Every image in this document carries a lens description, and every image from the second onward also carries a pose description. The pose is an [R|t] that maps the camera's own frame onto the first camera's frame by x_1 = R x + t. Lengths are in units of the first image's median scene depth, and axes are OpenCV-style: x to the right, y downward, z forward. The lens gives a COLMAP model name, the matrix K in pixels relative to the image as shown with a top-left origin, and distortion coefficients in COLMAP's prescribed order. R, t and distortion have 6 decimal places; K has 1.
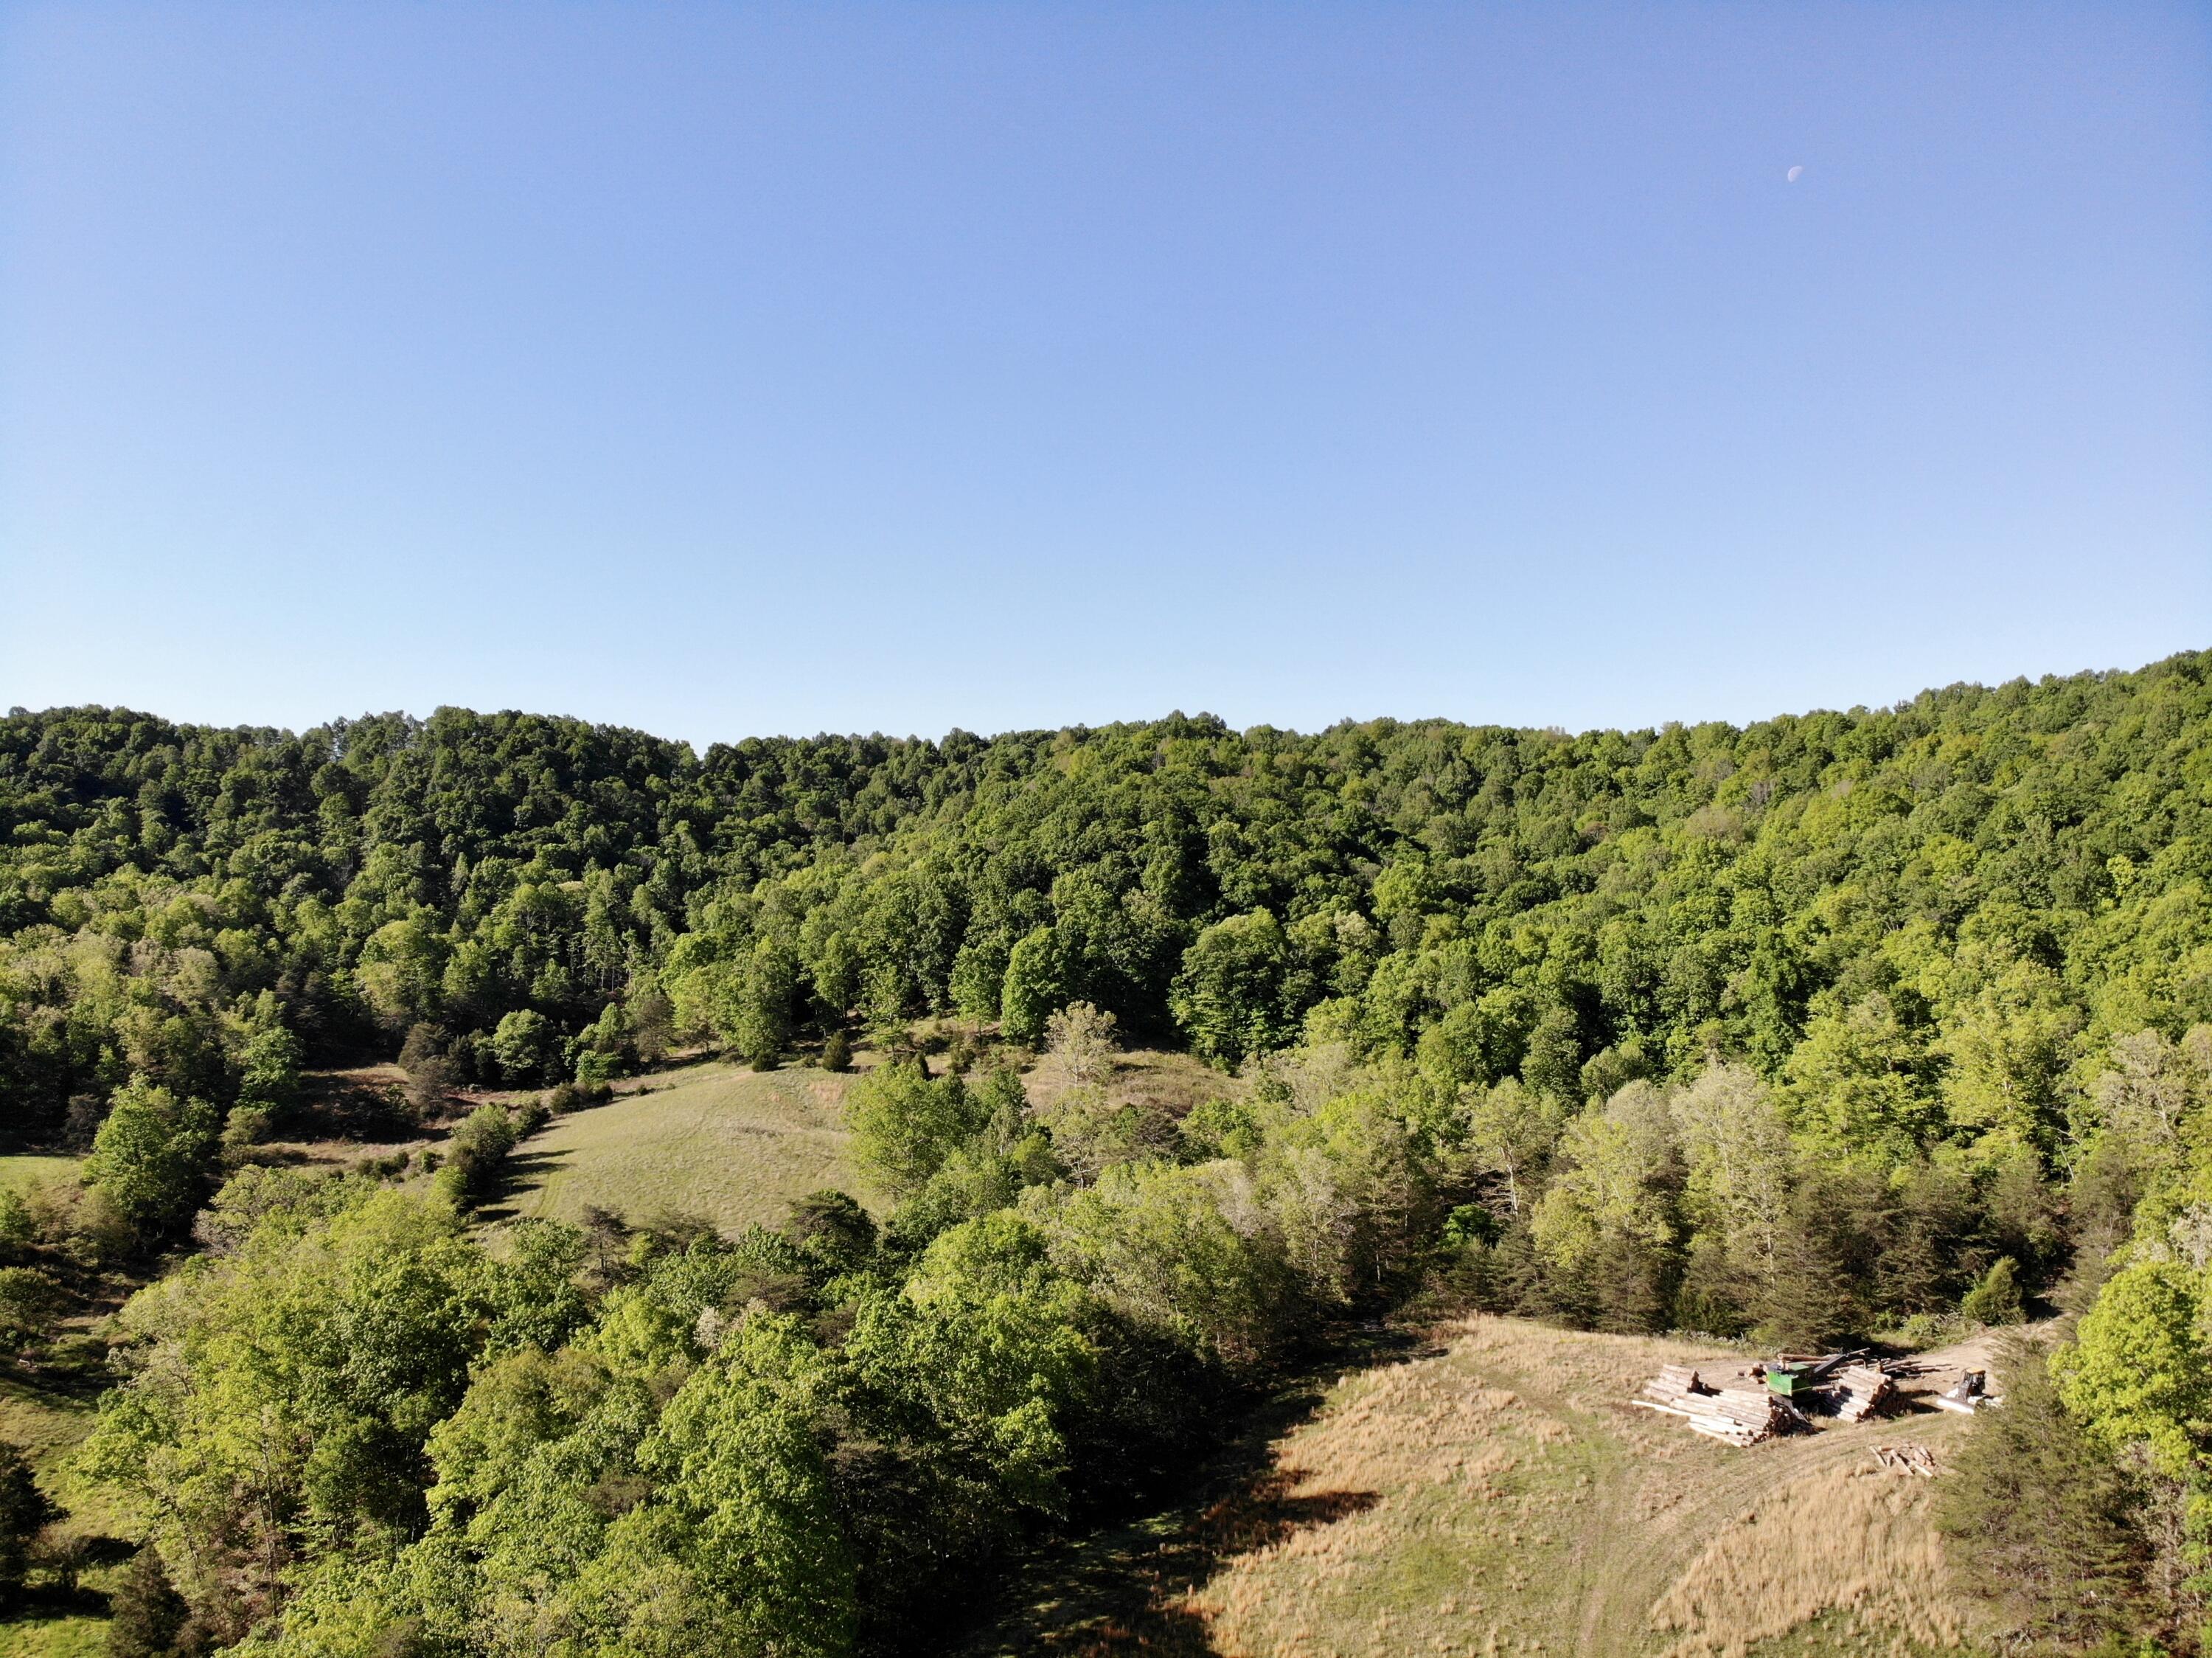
lens RADIAL K [[1559.6, 0, 1098.7], [0, 1559.6, 809.7], [0, 0, 1]] dist [0.080356, -0.175239]
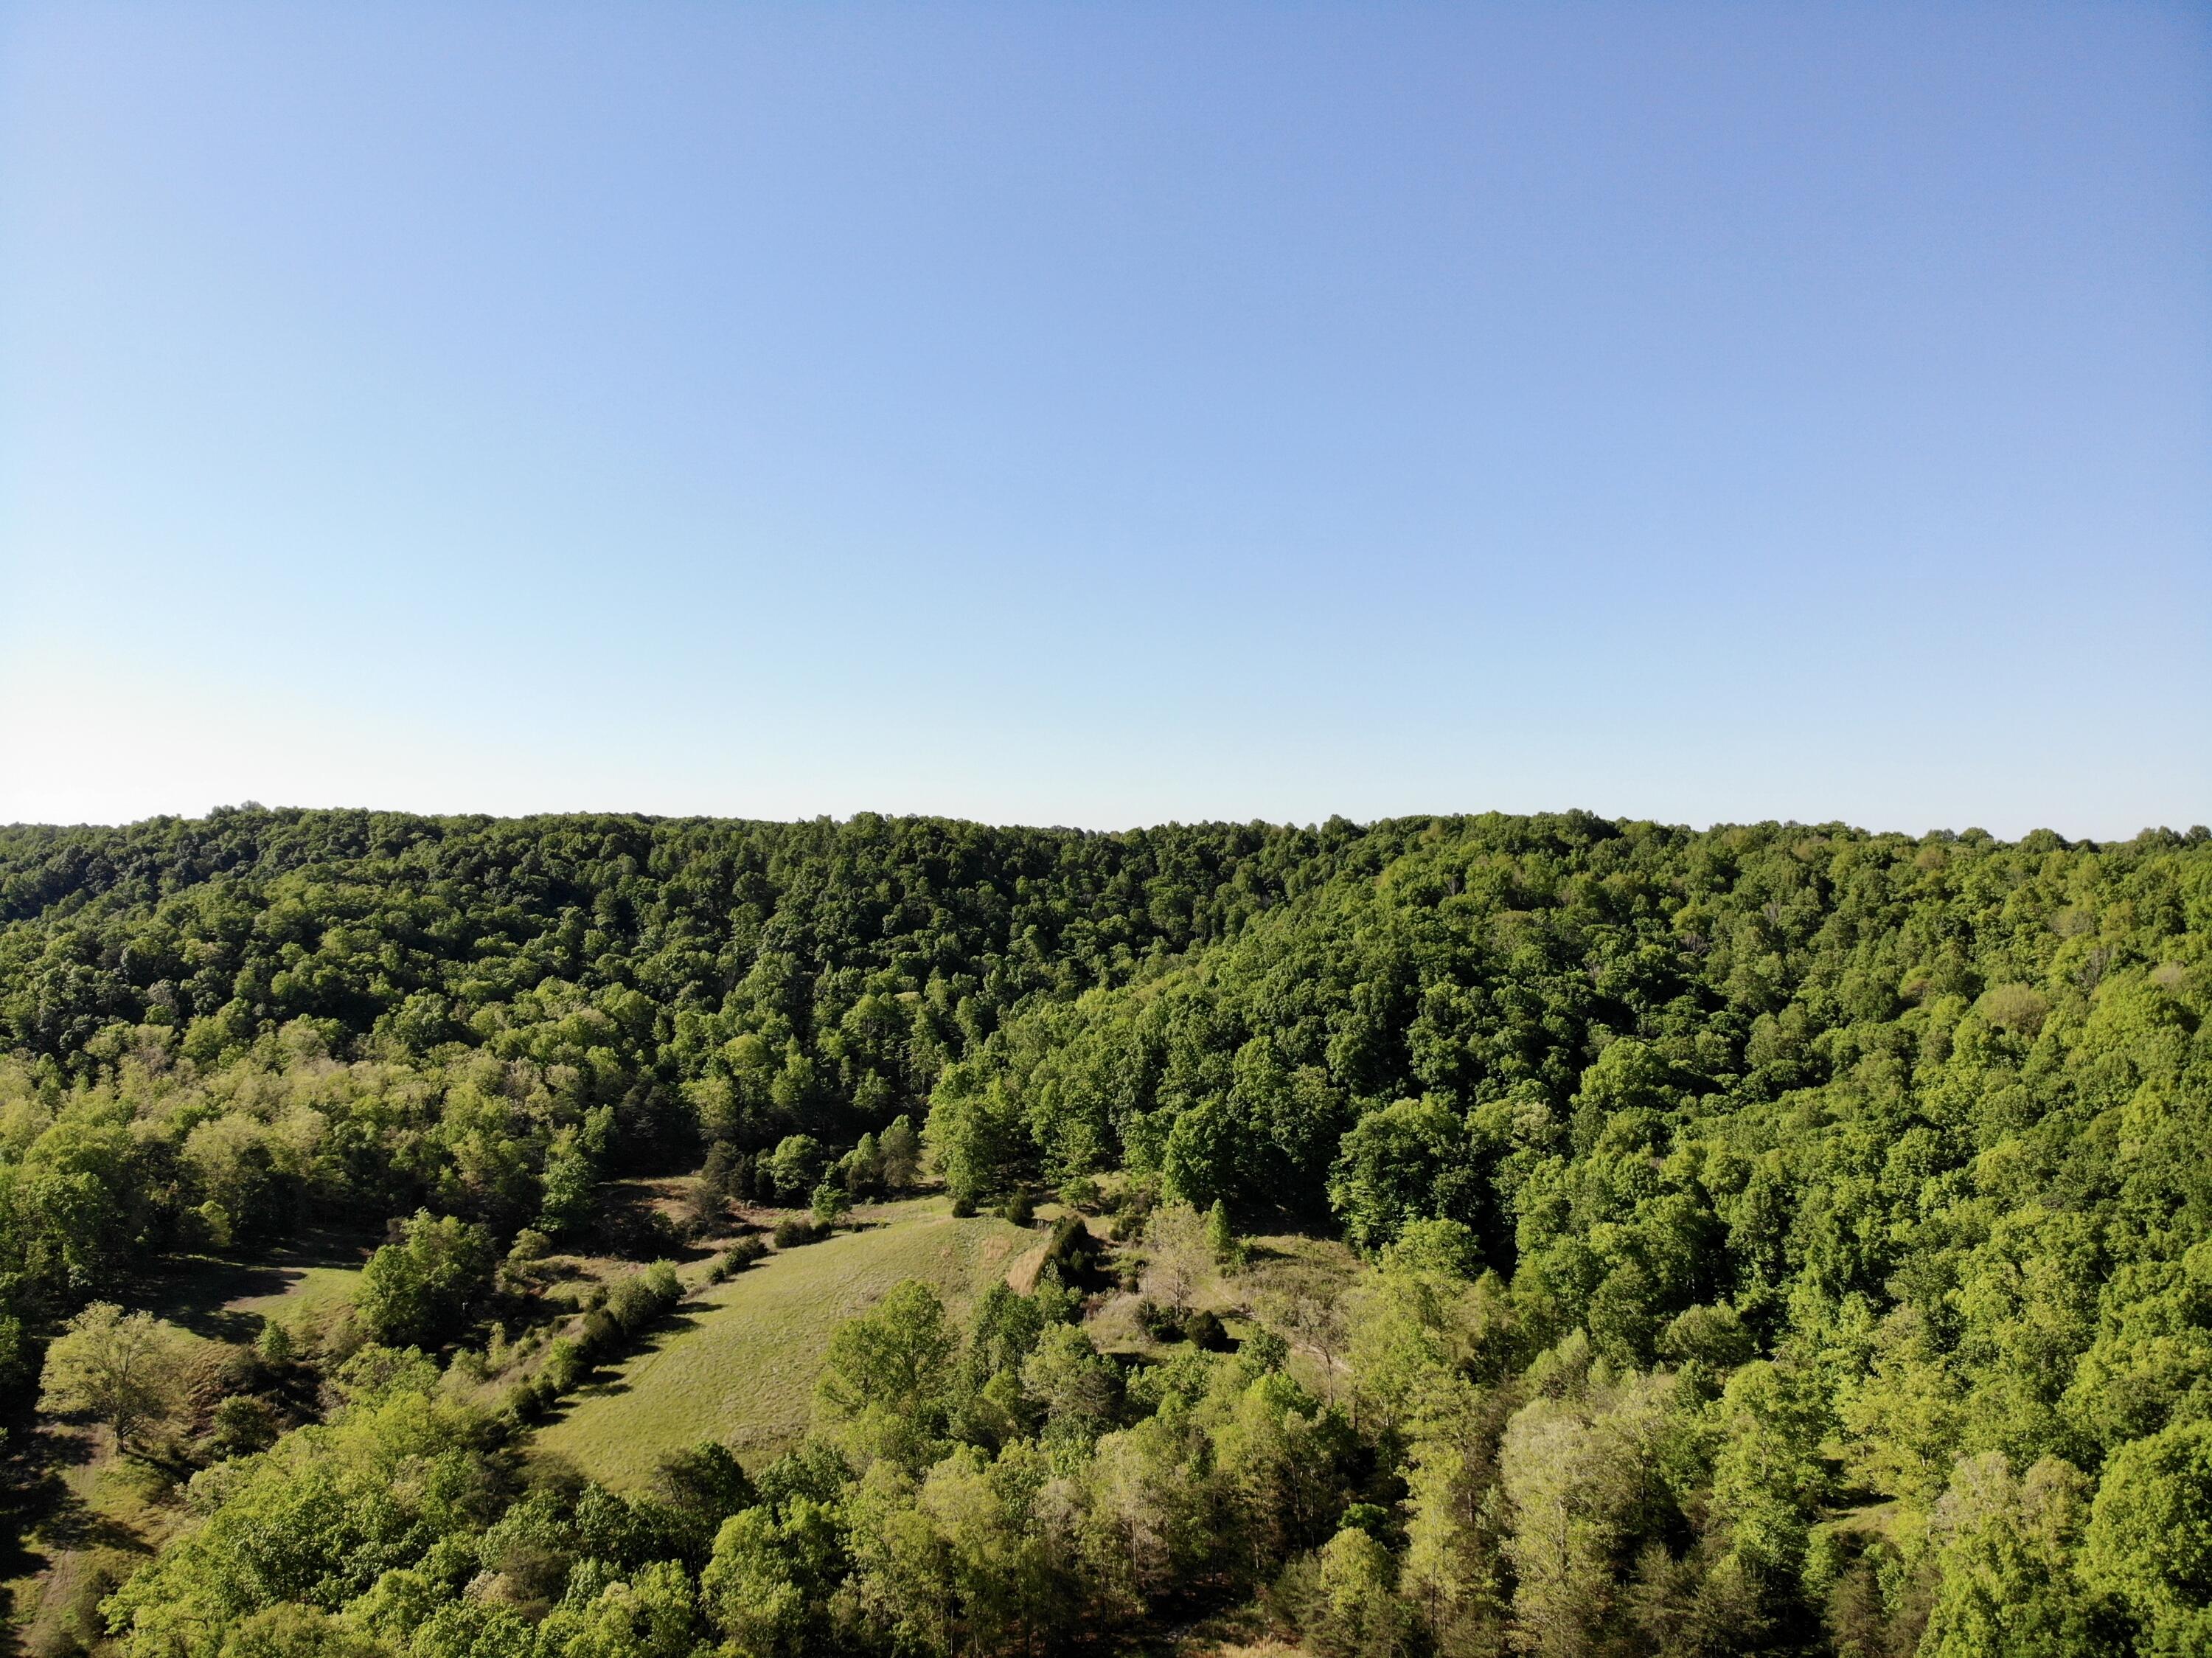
lens RADIAL K [[1559.6, 0, 1107.5], [0, 1559.6, 814.9], [0, 0, 1]] dist [0.080356, -0.175239]
pose [[0.939346, 0.000647, -0.342969, 0.216390], [-0.001820, 0.999994, -0.003100, -0.093793], [0.342965, 0.003536, 0.939342, 0.004178]]
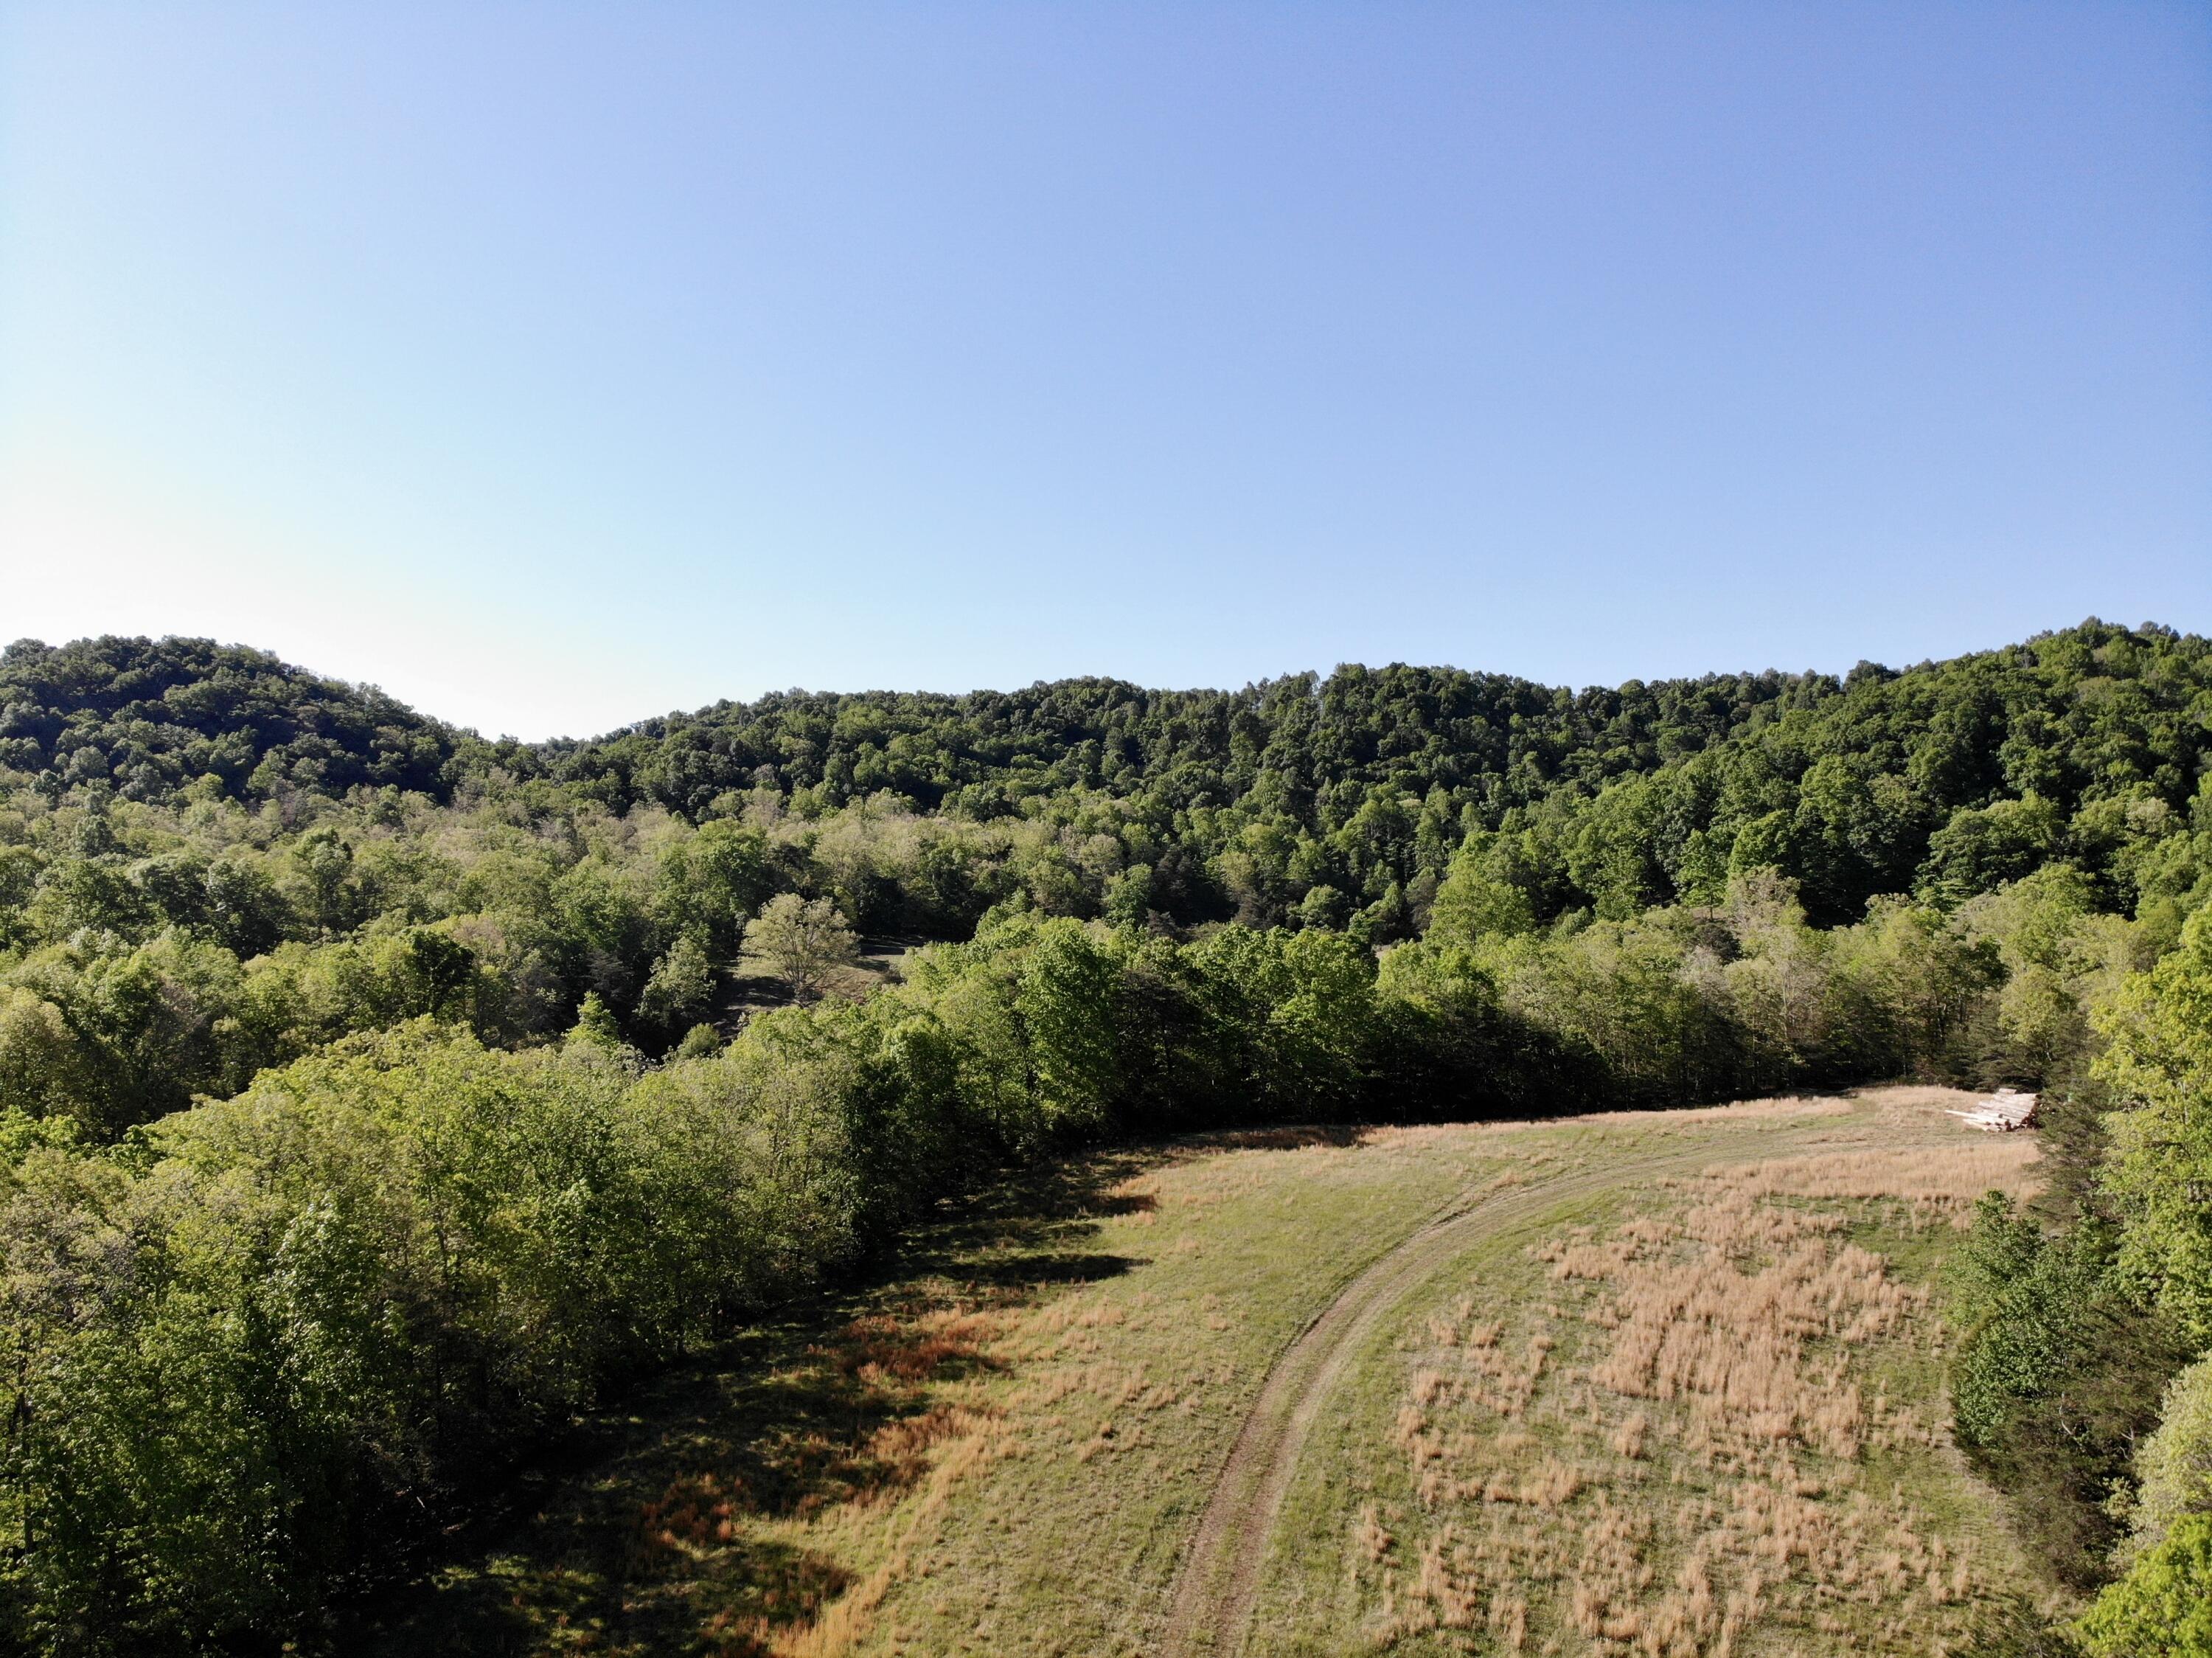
lens RADIAL K [[1559.6, 0, 1072.8], [0, 1559.6, 837.0], [0, 0, 1]] dist [0.080356, -0.175239]
pose [[0.801293, 0.008120, -0.598217, 0.174839], [0.004907, 0.999785, 0.020143, 0.058726], [0.598252, -0.019076, 0.801081, -0.062800]]
